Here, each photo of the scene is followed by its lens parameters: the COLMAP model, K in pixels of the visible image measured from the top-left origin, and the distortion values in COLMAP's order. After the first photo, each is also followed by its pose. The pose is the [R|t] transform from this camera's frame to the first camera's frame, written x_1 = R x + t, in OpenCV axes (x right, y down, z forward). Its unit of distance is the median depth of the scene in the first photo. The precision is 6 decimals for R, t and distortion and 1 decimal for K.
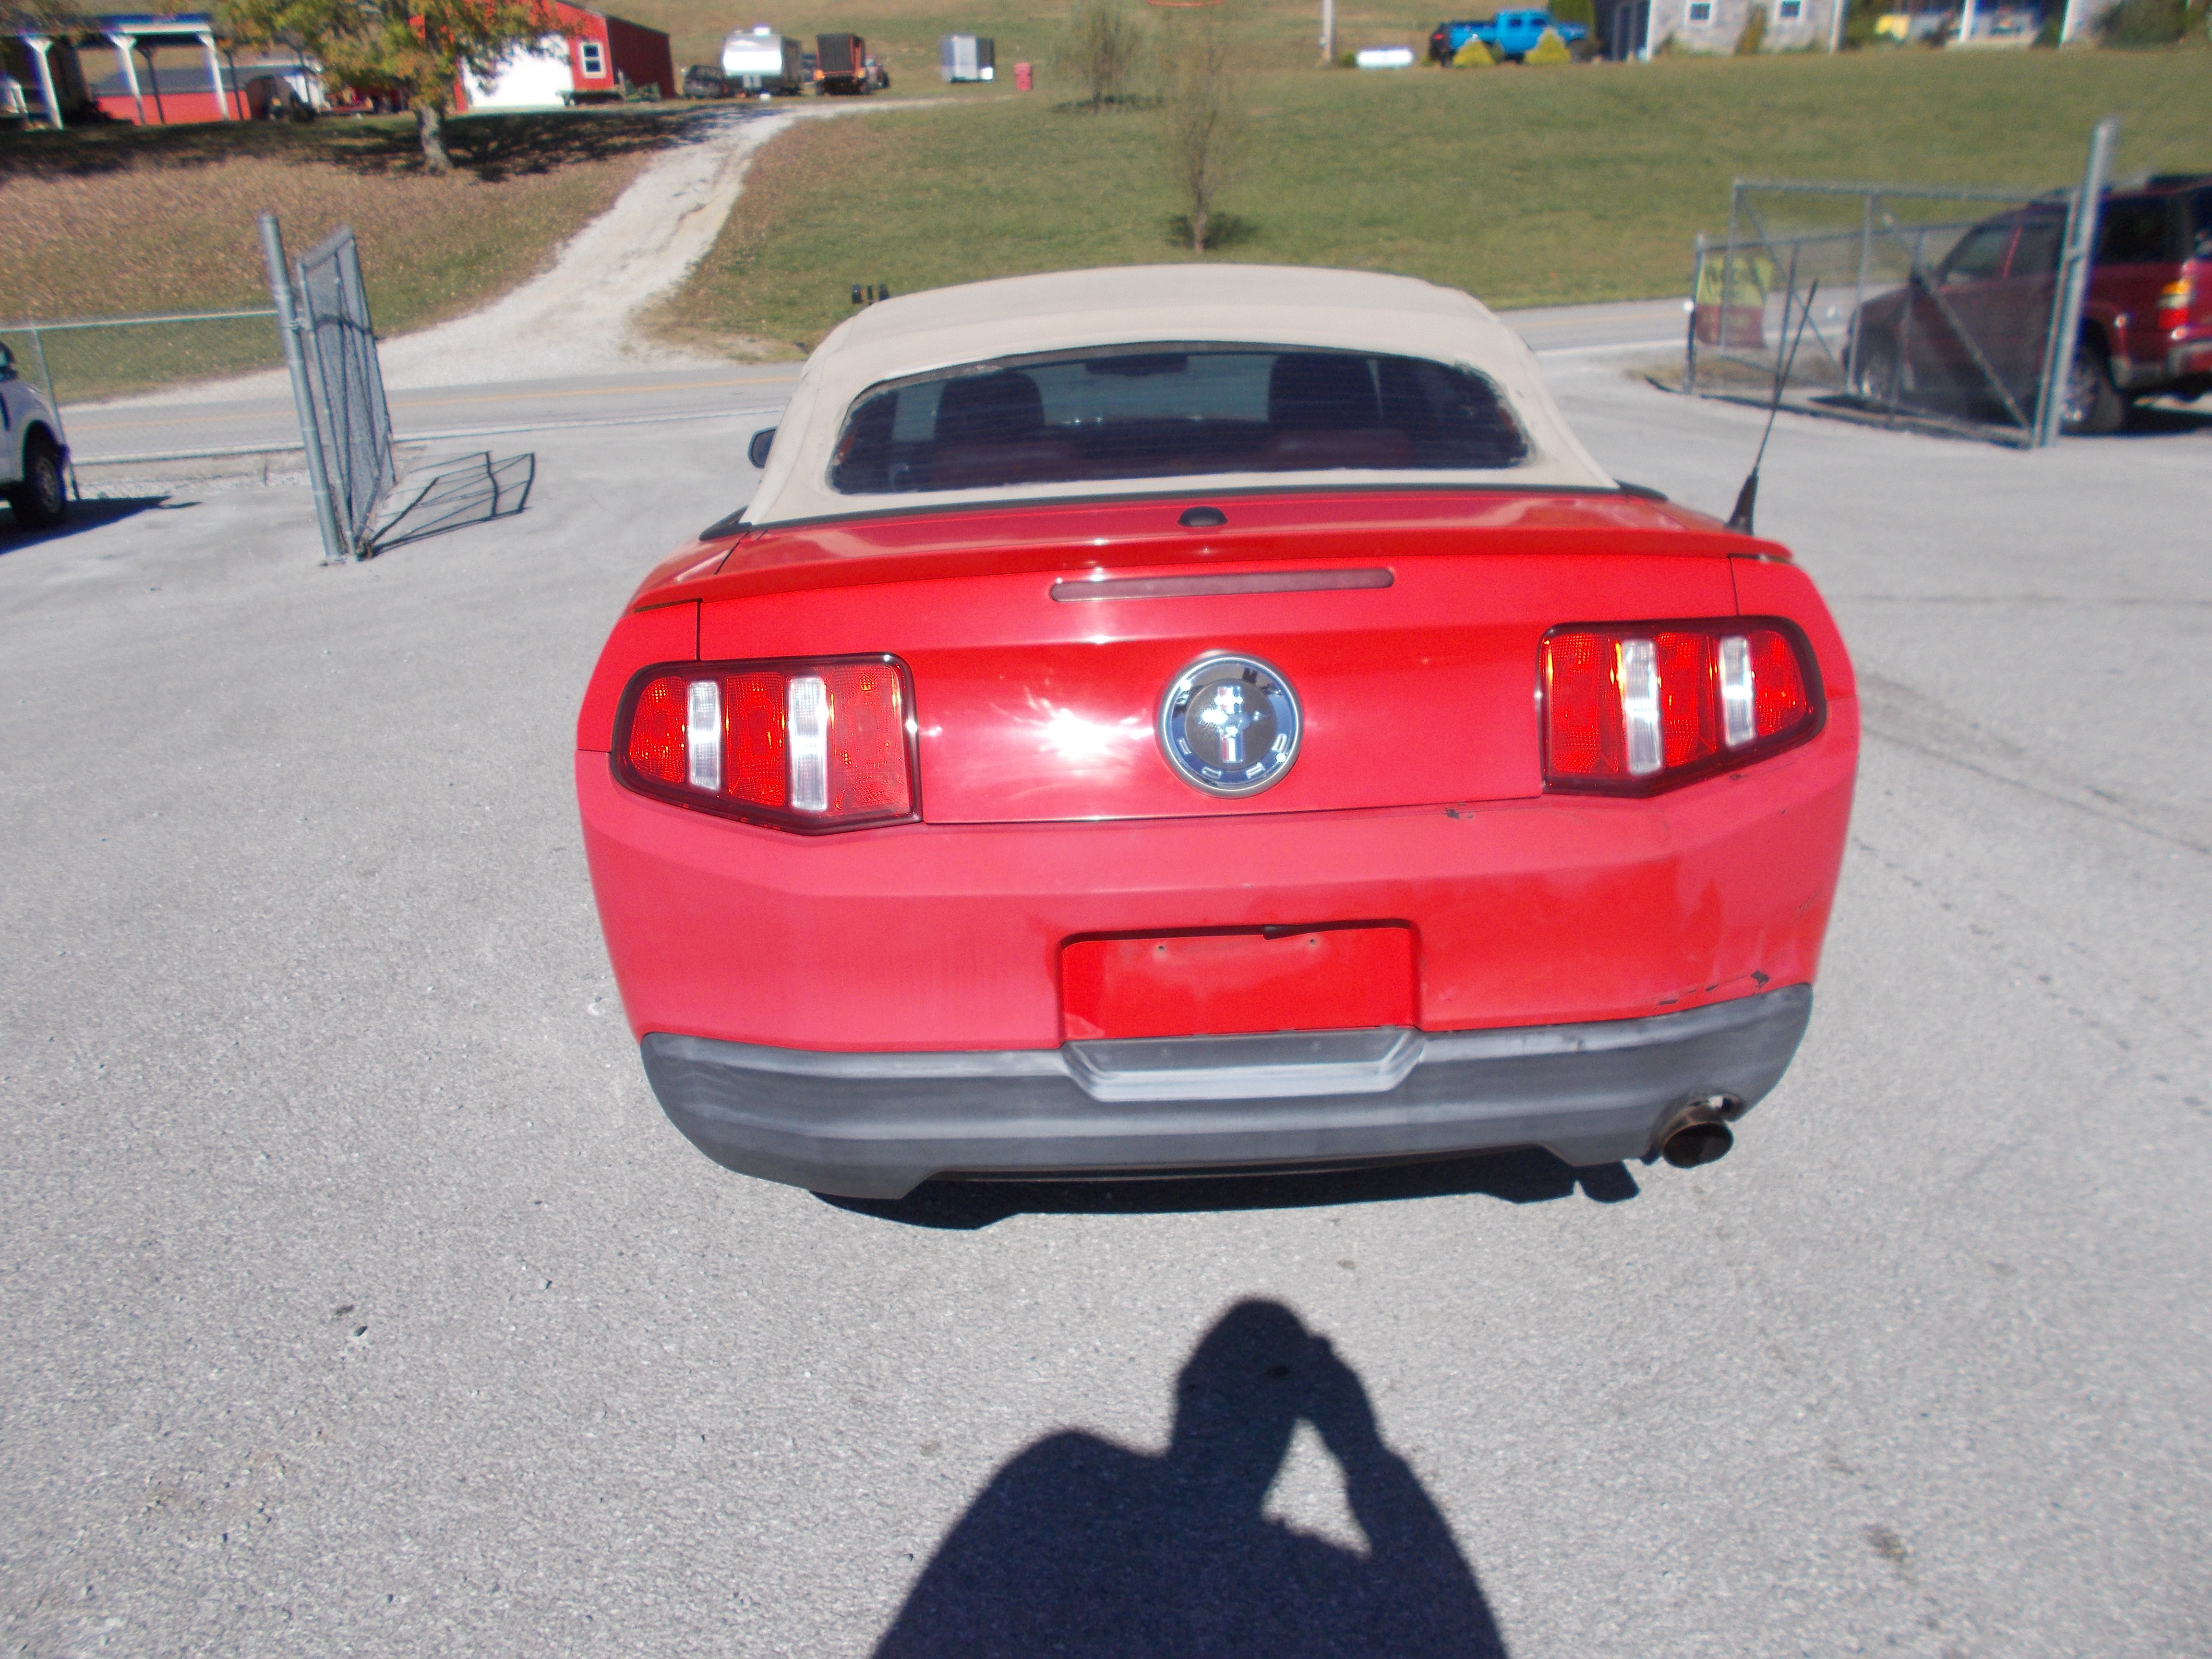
lens RADIAL K [[1727.0, 0, 1096.0], [0, 1727.0, 821.8], [0, 0, 1]] dist [0.026553, -0.015128]
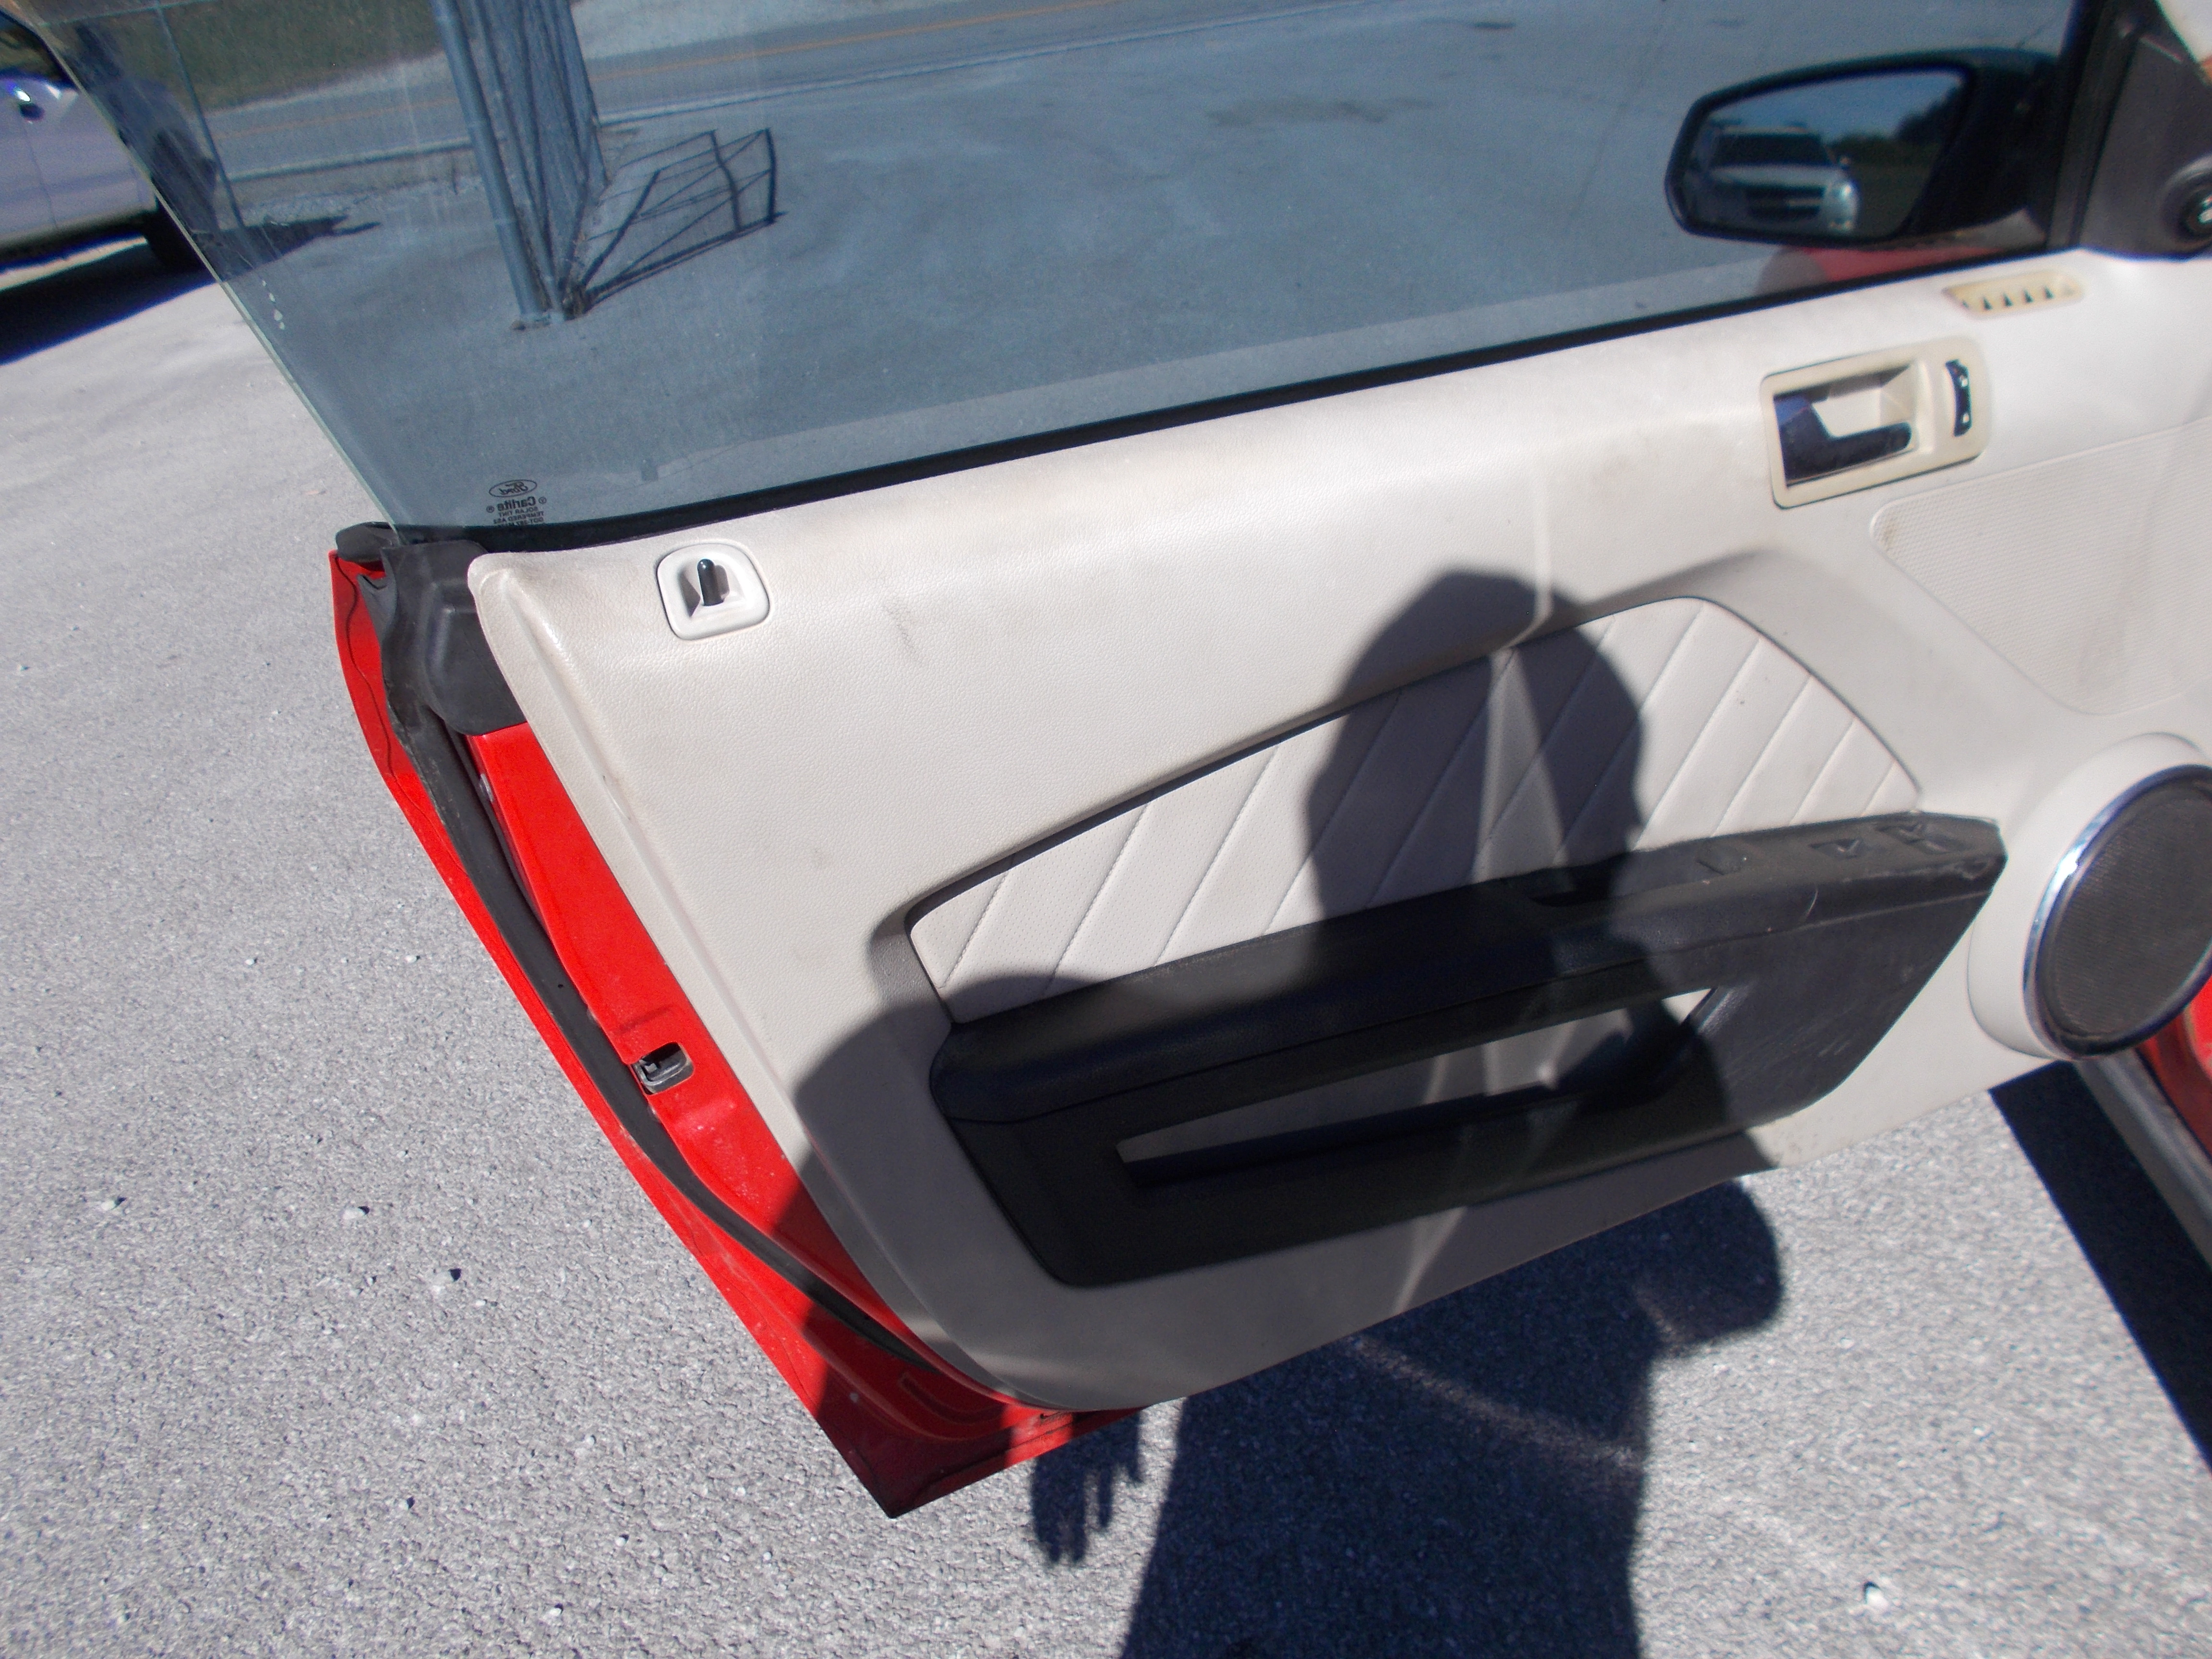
lens RADIAL K [[1727.0, 0, 1096.0], [0, 1727.0, 821.8], [0, 0, 1]] dist [0.026553, -0.015128]
pose [[0.990983, -0.011773, -0.133468, -0.089041], [0.036777, 0.981773, 0.186466, -0.053432], [0.128840, -0.189693, 0.973353, 0.224257]]
